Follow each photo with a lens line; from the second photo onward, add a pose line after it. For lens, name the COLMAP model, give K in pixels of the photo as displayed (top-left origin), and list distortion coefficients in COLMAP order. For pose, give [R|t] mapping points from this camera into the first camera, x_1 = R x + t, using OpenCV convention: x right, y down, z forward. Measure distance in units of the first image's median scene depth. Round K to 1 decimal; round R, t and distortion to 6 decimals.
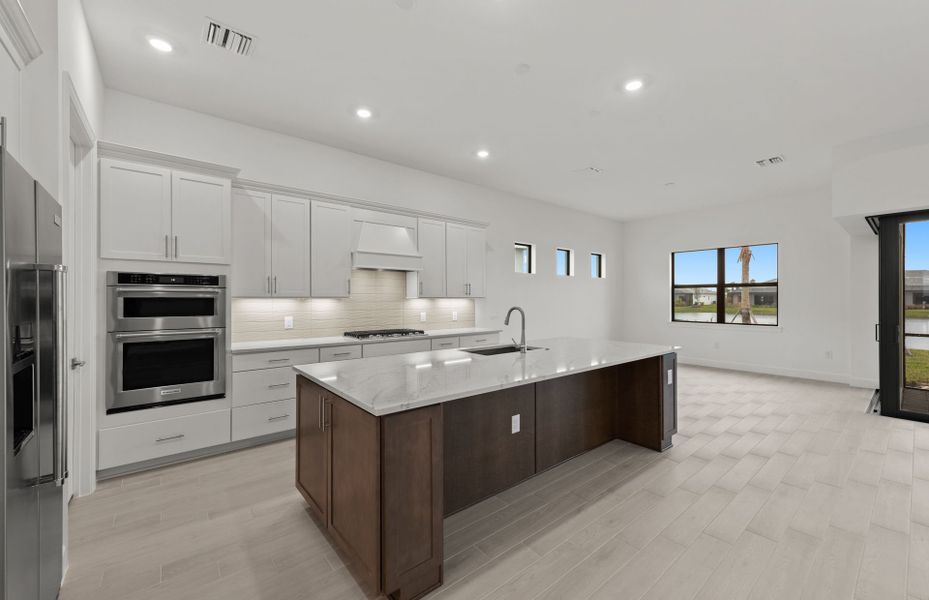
lens RADIAL K [[369.5, 0, 467.6], [0, 369.5, 298.4], [0, 0, 1]] dist [0.007671, -0.000159]
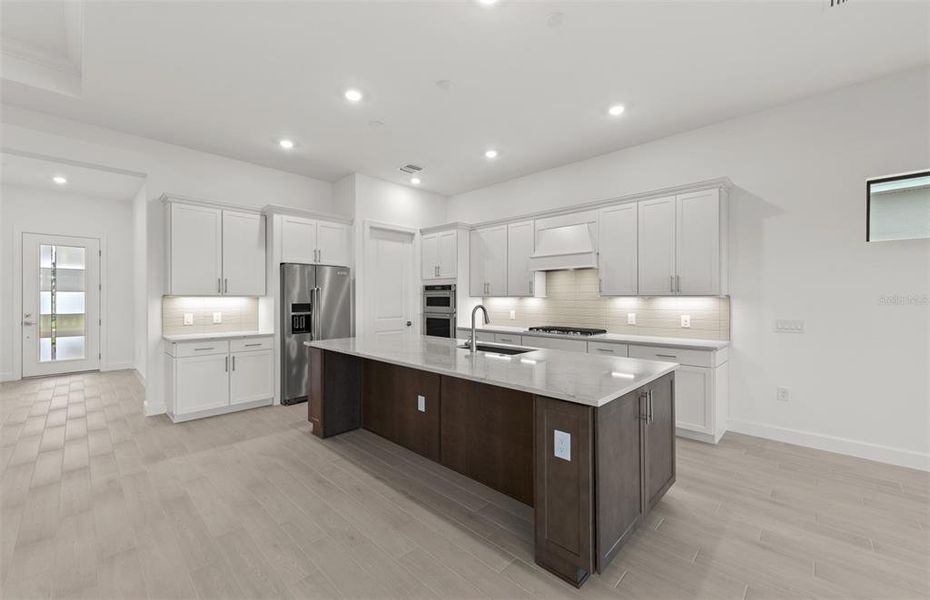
lens RADIAL K [[371.4, 0, 465.9], [0, 371.4, 298.9], [0, 0, 1]] dist [0.007765, -0.000273]
pose [[0.113357, 0.002791, -0.993550, 1.100232], [0.000931, 0.999995, 0.002916, 0.002562], [0.993554, -0.001255, 0.113353, 0.838260]]
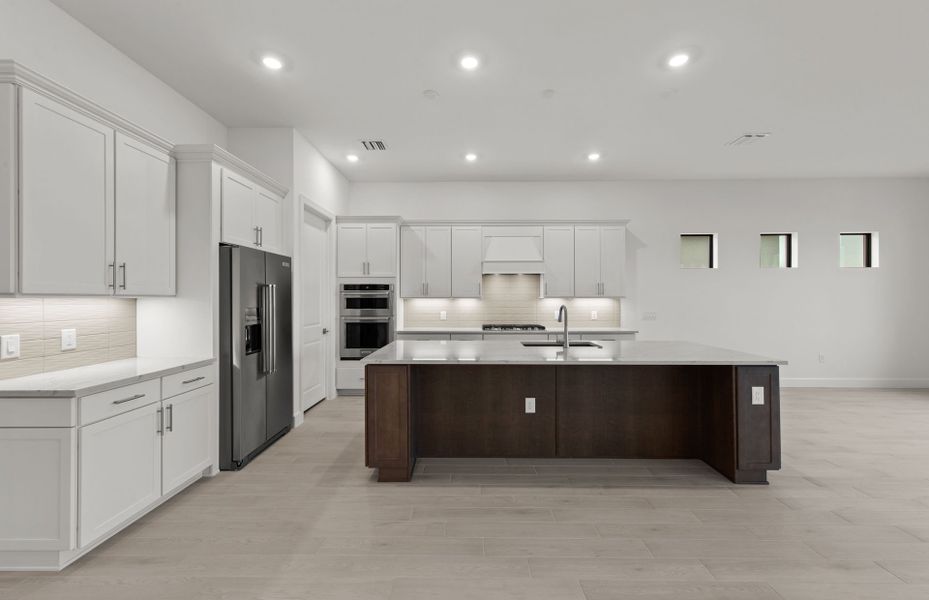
lens RADIAL K [[371.0, 0, 465.4], [0, 371.0, 298.9], [0, 0, 1]] dist [0.007765, -0.000273]
pose [[0.764915, -0.000593, -0.644131, 0.606343], [0.001502, 0.999998, 0.000863, 0.001643], [0.644129, -0.001628, 0.764915, -0.022993]]
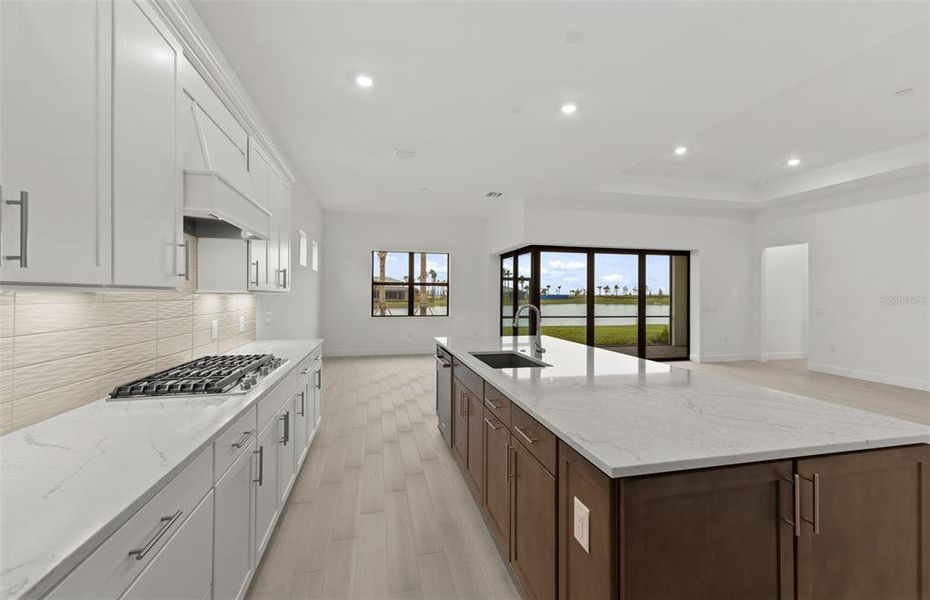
lens RADIAL K [[371.4, 0, 465.9], [0, 371.4, 298.9], [0, 0, 1]] dist [0.007765, -0.000273]
pose [[0.431207, -0.004450, 0.902242, -0.692336], [-0.006956, 0.999942, 0.008256, 0.004355], [-0.902226, -0.009836, 0.431151, 0.752871]]
